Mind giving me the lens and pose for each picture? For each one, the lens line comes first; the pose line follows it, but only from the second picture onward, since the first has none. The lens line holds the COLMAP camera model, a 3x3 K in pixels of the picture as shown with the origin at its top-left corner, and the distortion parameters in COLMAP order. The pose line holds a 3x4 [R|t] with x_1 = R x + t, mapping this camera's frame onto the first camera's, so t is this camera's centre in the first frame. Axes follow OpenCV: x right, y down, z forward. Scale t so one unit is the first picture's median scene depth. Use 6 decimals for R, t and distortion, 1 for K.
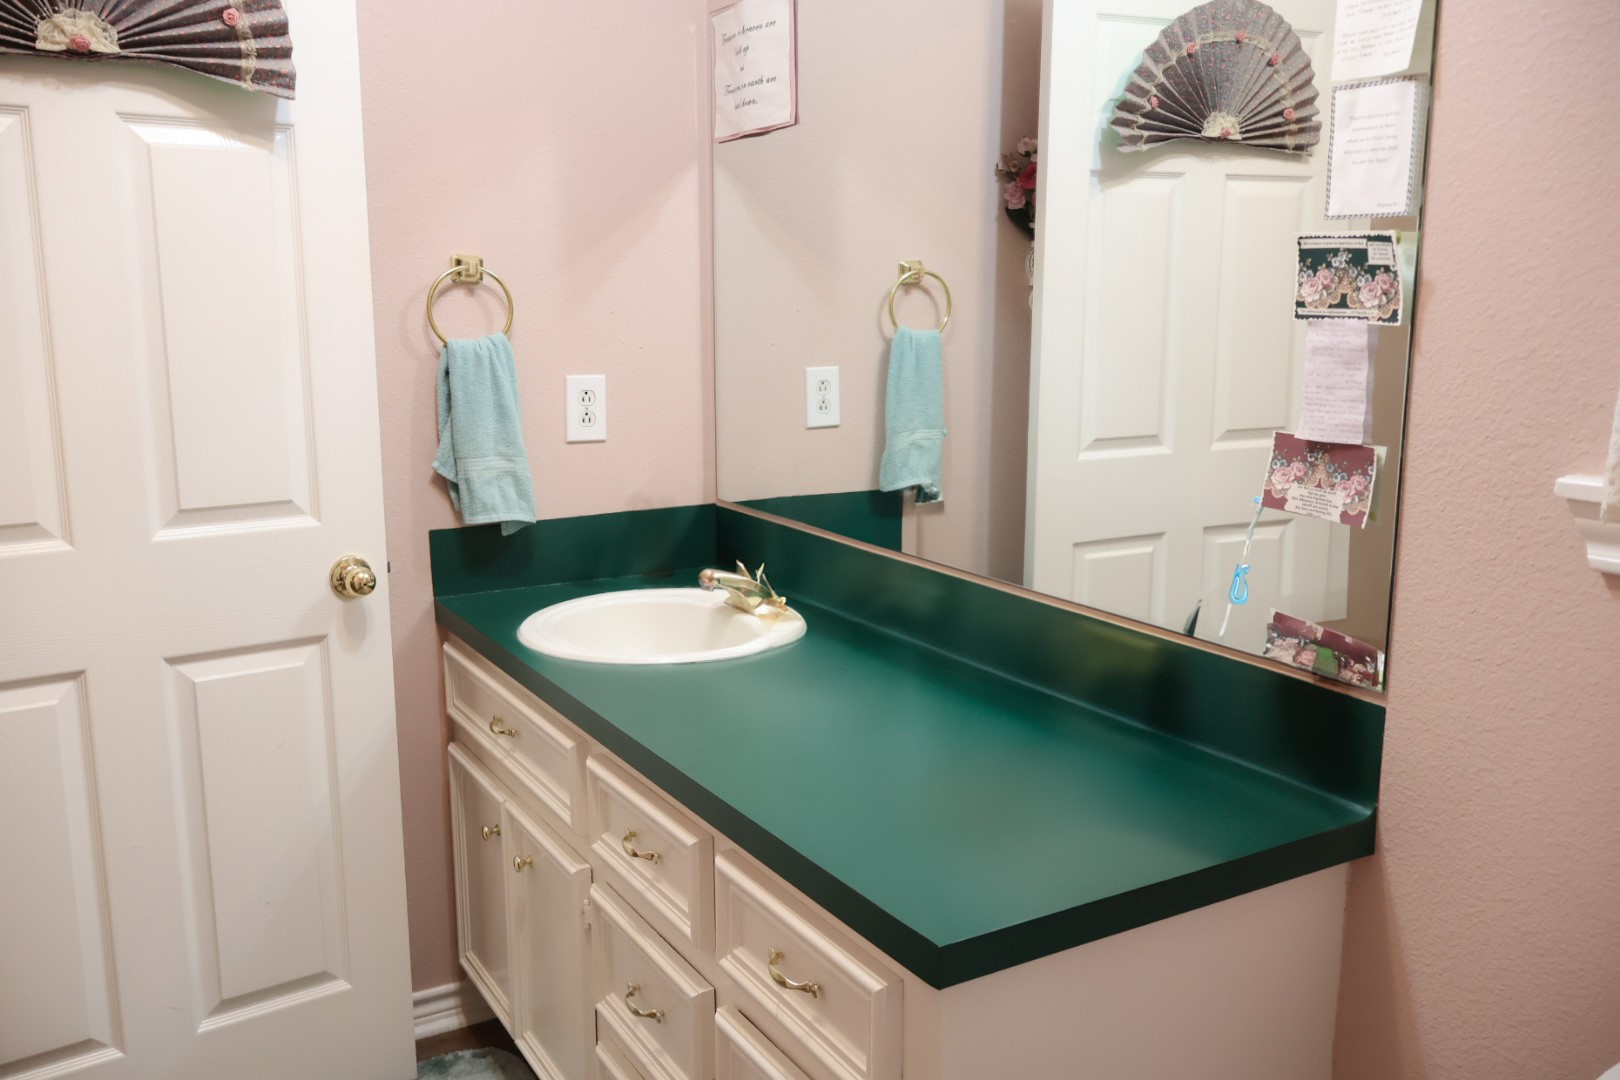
lens RADIAL K [[1344.1, 0, 811.1], [0, 1344.1, 546.6], [0, 0, 1]] dist [-0.011979, 0.010927]
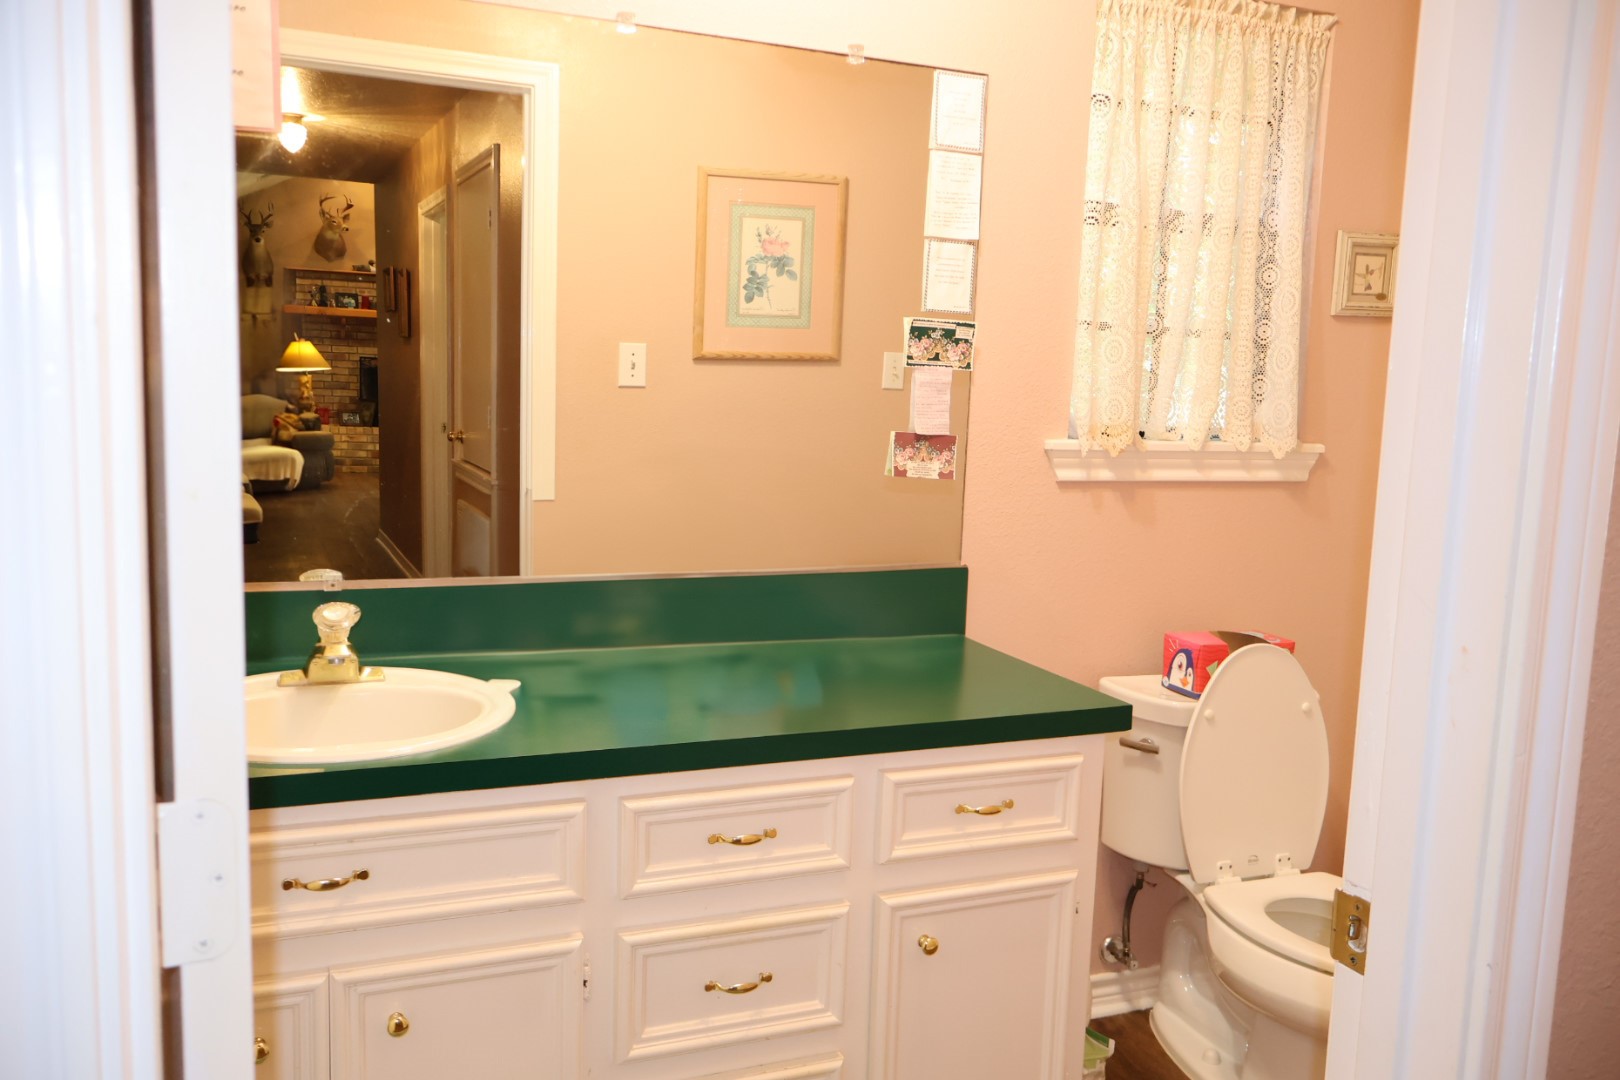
lens RADIAL K [[1344.1, 0, 812.4], [0, 1344.1, 534.2], [0, 0, 1]] dist [-0.011979, 0.010927]
pose [[0.125369, -0.136225, 0.982713, -1.438114], [0.139740, 0.983078, 0.118449, -0.185299], [-0.982220, 0.122475, 0.142283, 0.933137]]
